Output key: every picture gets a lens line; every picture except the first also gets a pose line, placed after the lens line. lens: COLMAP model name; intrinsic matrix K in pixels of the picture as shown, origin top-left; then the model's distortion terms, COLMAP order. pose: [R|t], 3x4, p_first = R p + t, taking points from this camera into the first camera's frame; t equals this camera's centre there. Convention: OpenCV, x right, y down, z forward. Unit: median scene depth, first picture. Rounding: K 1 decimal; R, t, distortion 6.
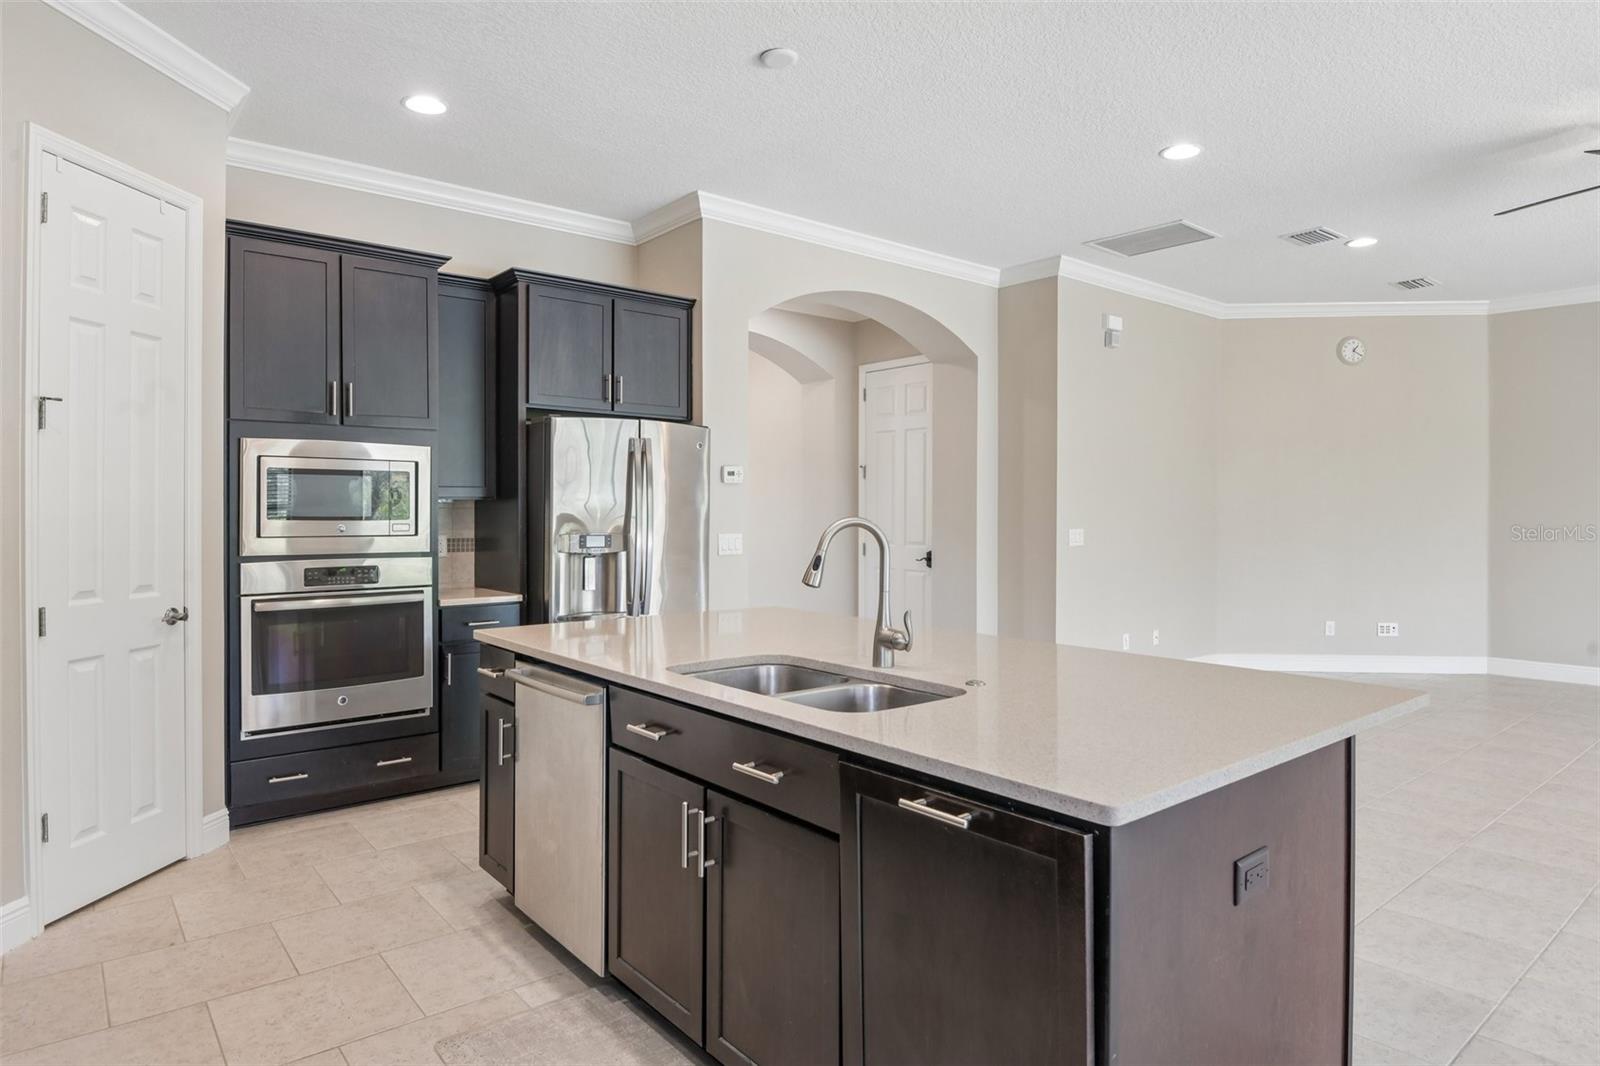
lens RADIAL K [[921.8, 0, 801.0], [0, 921.8, 510.1], [0, 0, 1]] dist [0.002275, -0.021607]
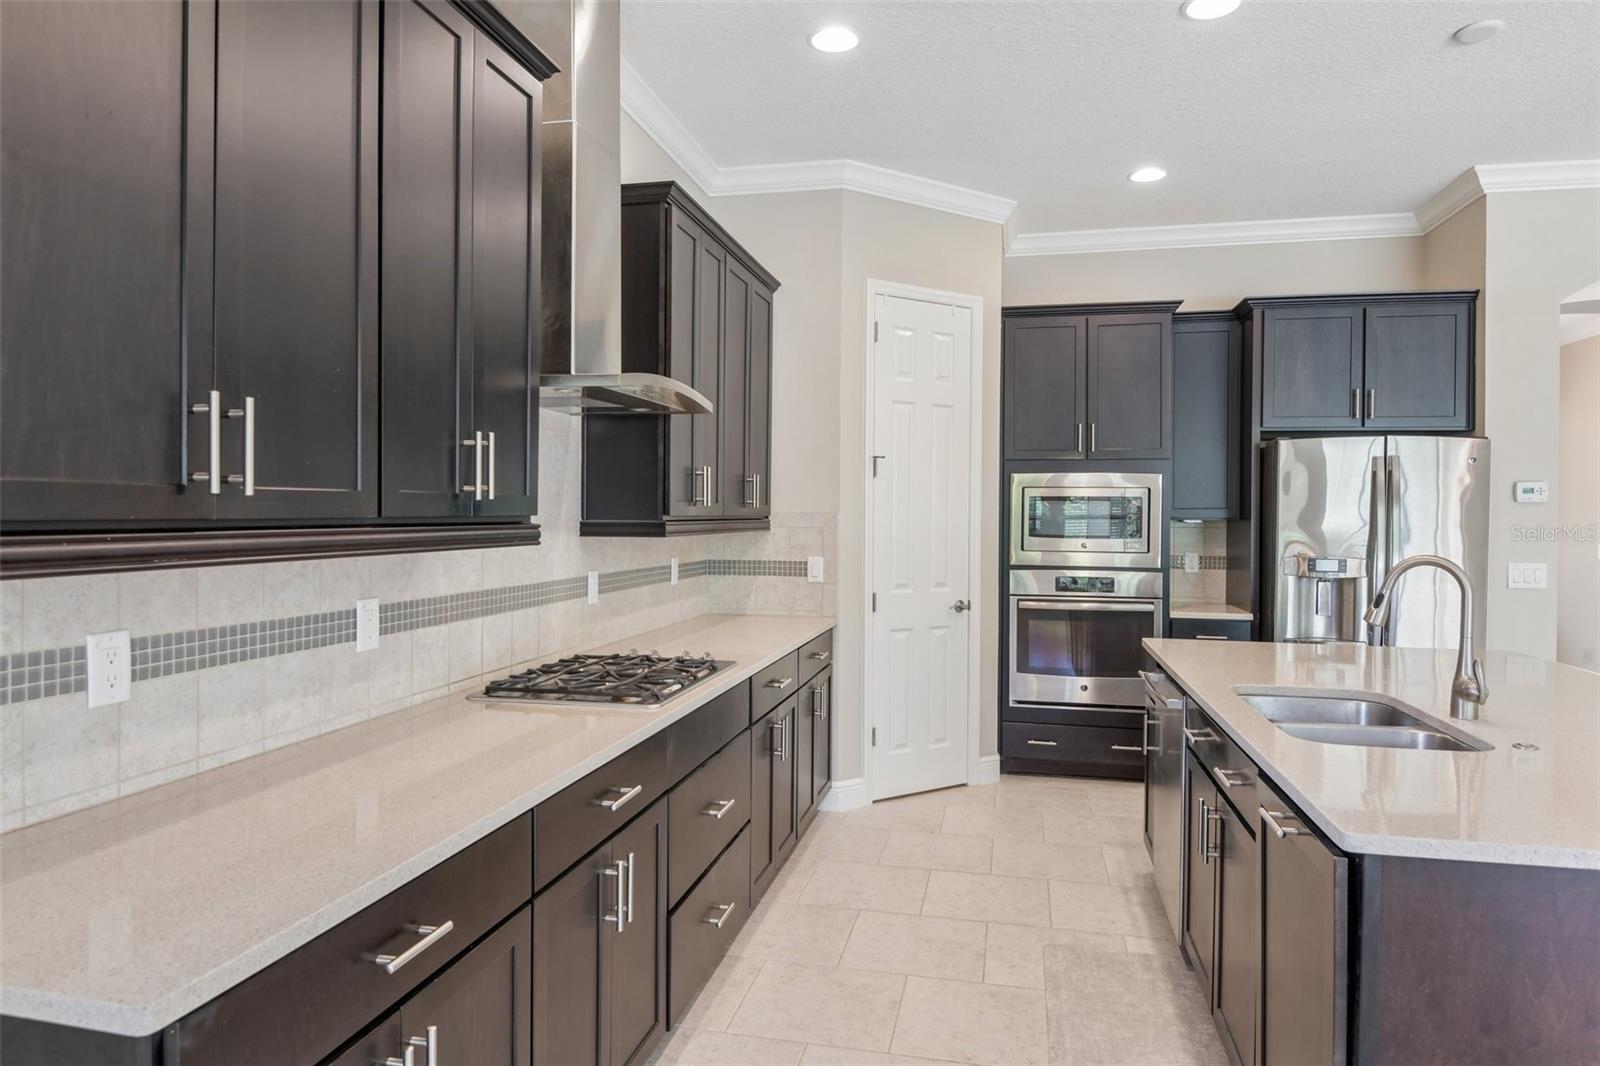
lens RADIAL K [[973.8, 0, 794.6], [0, 973.8, 522.1], [0, 0, 1]] dist [-0.004093, -0.003679]
pose [[0.611816, 0.011781, -0.790913, 0.252961], [-0.007192, 0.999931, 0.009331, -0.017822], [0.790968, -0.000020, 0.611858, -0.072654]]
